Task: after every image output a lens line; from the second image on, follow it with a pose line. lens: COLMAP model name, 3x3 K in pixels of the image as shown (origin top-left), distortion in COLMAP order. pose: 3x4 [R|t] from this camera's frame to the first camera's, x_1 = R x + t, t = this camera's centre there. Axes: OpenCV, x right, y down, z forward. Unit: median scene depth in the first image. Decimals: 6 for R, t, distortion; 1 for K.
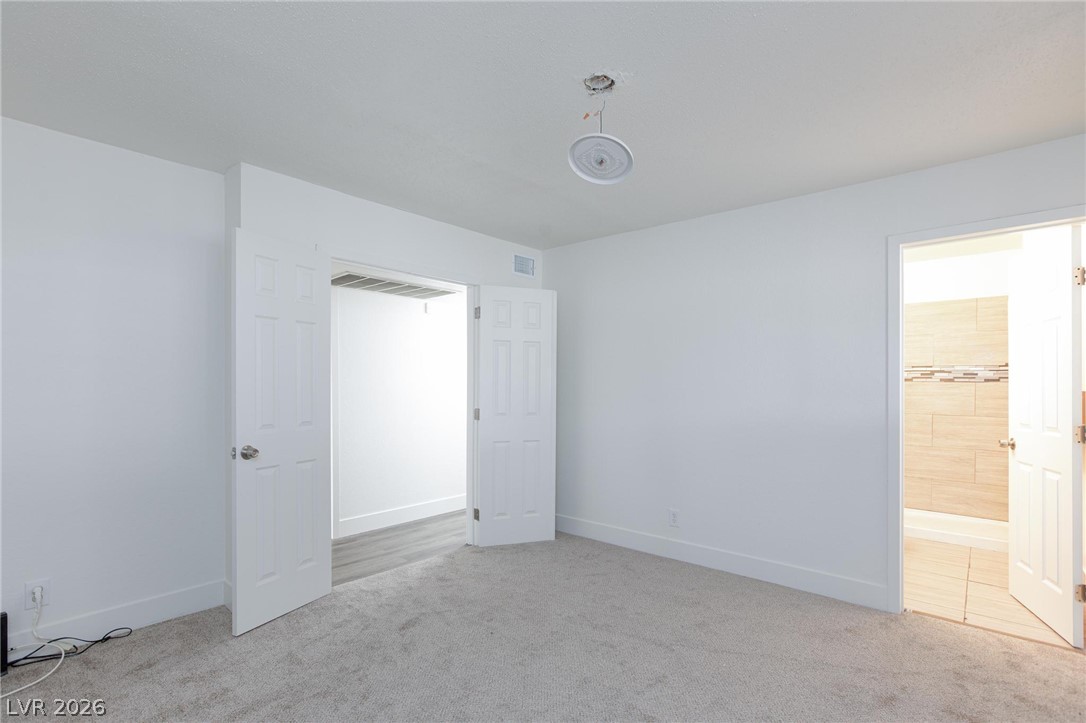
lens RADIAL K [[514.6, 0, 553.7], [0, 514.6, 384.2], [0, 0, 1]] dist [0.000613, 0.005110]
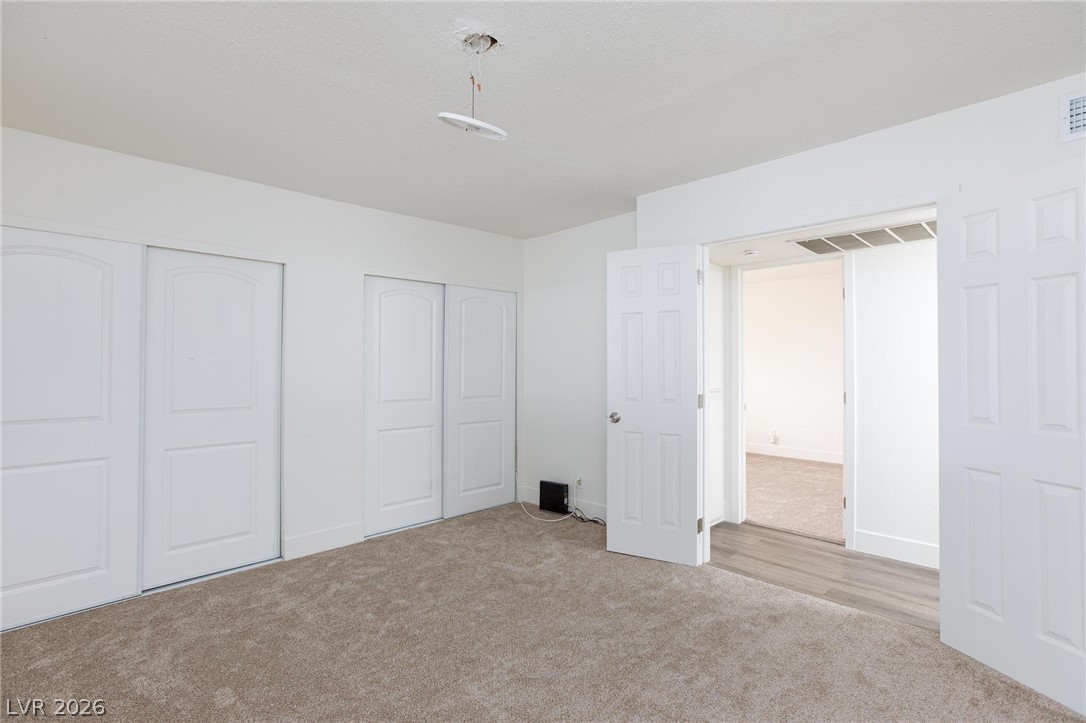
lens RADIAL K [[514.6, 0, 549.3], [0, 514.6, 361.1], [0, 0, 1]] dist [0.000613, 0.005110]
pose [[-0.079799, -0.019865, -0.996613, 0.526158], [0.000205, 0.999801, -0.019945, 0.008806], [0.996811, -0.001796, -0.079779, 0.652510]]
